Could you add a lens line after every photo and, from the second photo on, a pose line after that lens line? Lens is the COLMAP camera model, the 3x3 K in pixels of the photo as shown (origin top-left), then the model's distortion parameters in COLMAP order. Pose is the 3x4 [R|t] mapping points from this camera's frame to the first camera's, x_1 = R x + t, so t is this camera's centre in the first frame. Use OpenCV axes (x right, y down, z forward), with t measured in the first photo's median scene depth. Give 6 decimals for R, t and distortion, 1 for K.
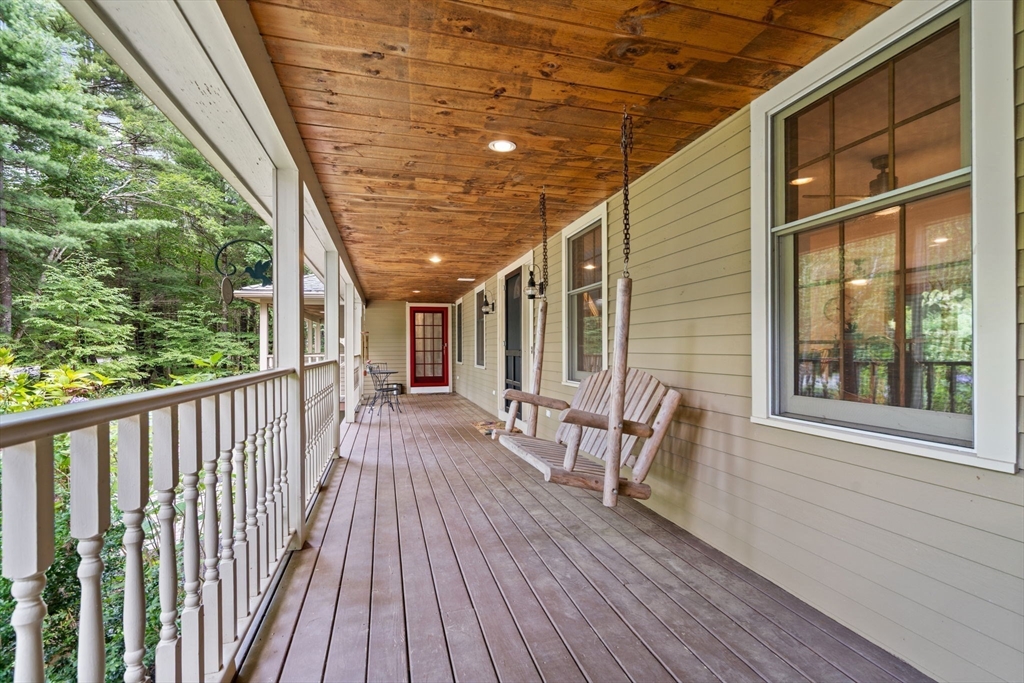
lens RADIAL K [[468.3, 0, 508.0], [0, 468.3, 345.5], [0, 0, 1]] dist [-0.001747, 0.000077]
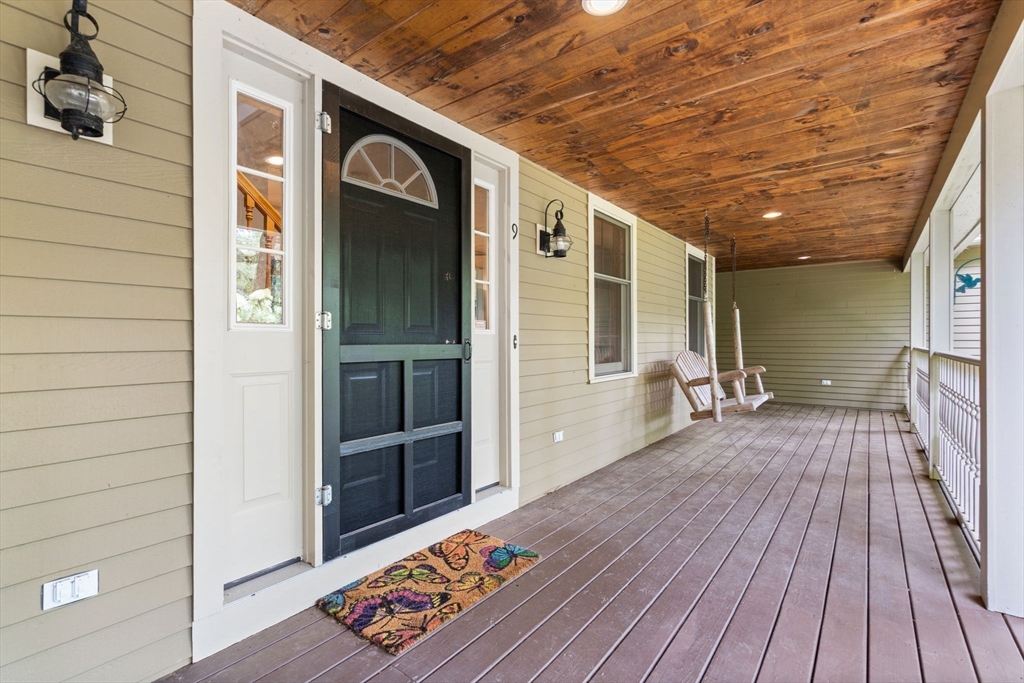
lens RADIAL K [[468.3, 0, 508.0], [0, 468.3, 345.5], [0, 0, 1]] dist [-0.001747, 0.000077]
pose [[-0.609638, 0.003156, 0.792674, -0.548890], [0.002600, 0.999995, -0.001981, 0.020692], [-0.792676, 0.000854, -0.609643, 2.008746]]
